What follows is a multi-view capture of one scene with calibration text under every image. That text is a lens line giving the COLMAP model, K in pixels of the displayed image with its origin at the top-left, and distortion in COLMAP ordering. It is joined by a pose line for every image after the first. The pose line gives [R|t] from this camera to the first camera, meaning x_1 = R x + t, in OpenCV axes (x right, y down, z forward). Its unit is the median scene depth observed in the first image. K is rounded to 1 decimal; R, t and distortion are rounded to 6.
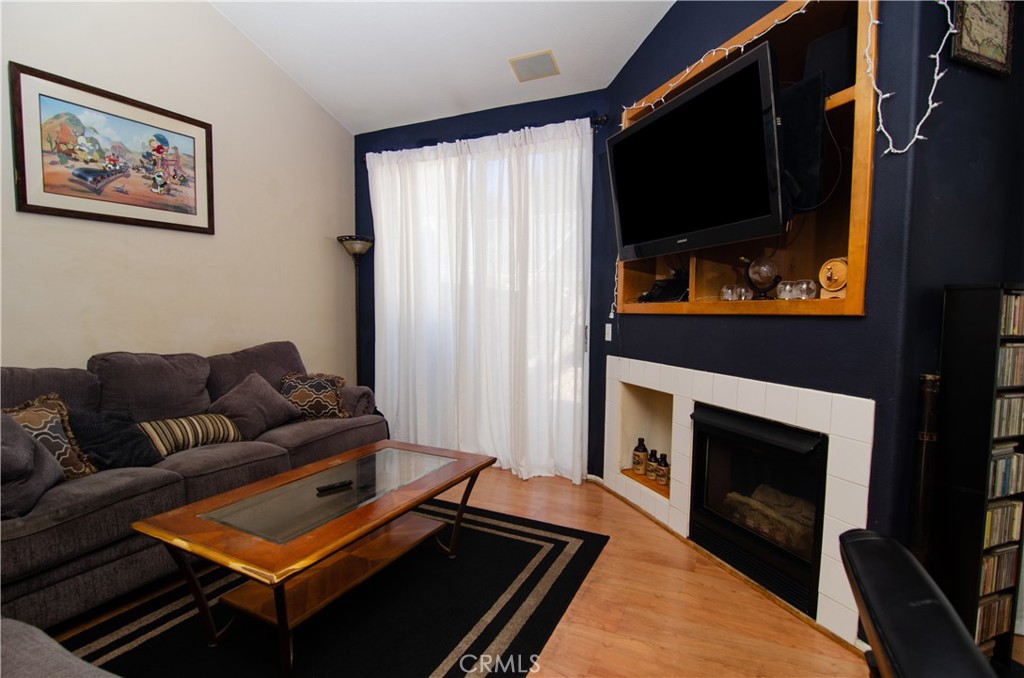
lens RADIAL K [[495.9, 0, 507.1], [0, 495.9, 340.3], [0, 0, 1]] dist [-0.008999, -0.005909]
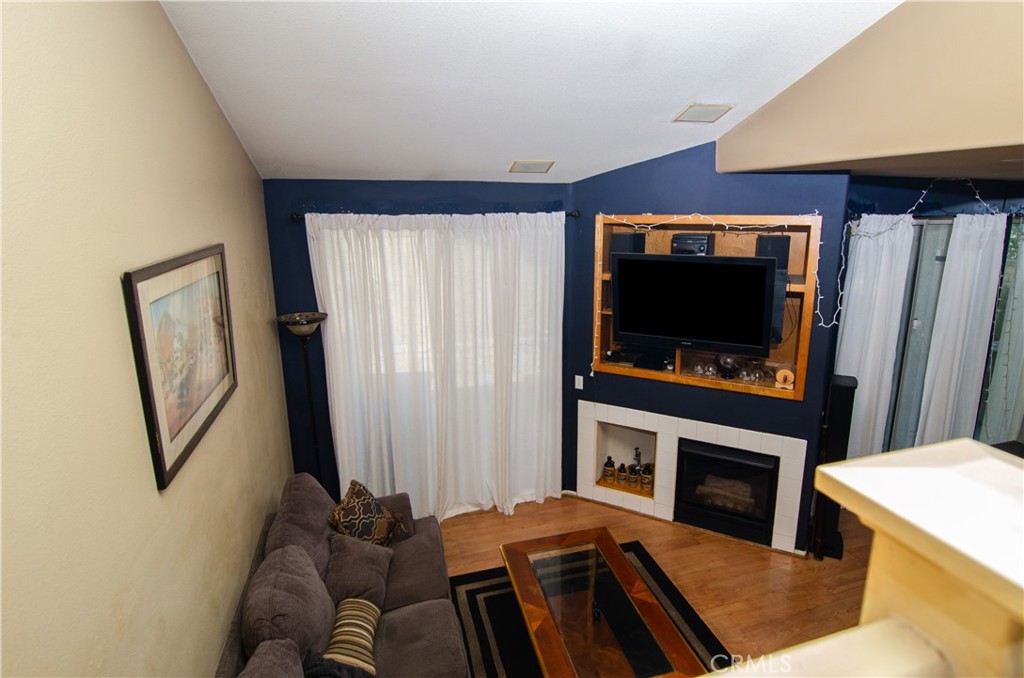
lens RADIAL K [[526.2, 0, 539.5], [0, 526.2, 313.3], [0, 0, 1]] dist [0.004784, 0.000072]
pose [[0.720696, -0.151678, 0.676455, -0.935599], [0.046657, 0.984171, 0.170967, -0.530461], [-0.691679, -0.091653, 0.716365, 0.158547]]
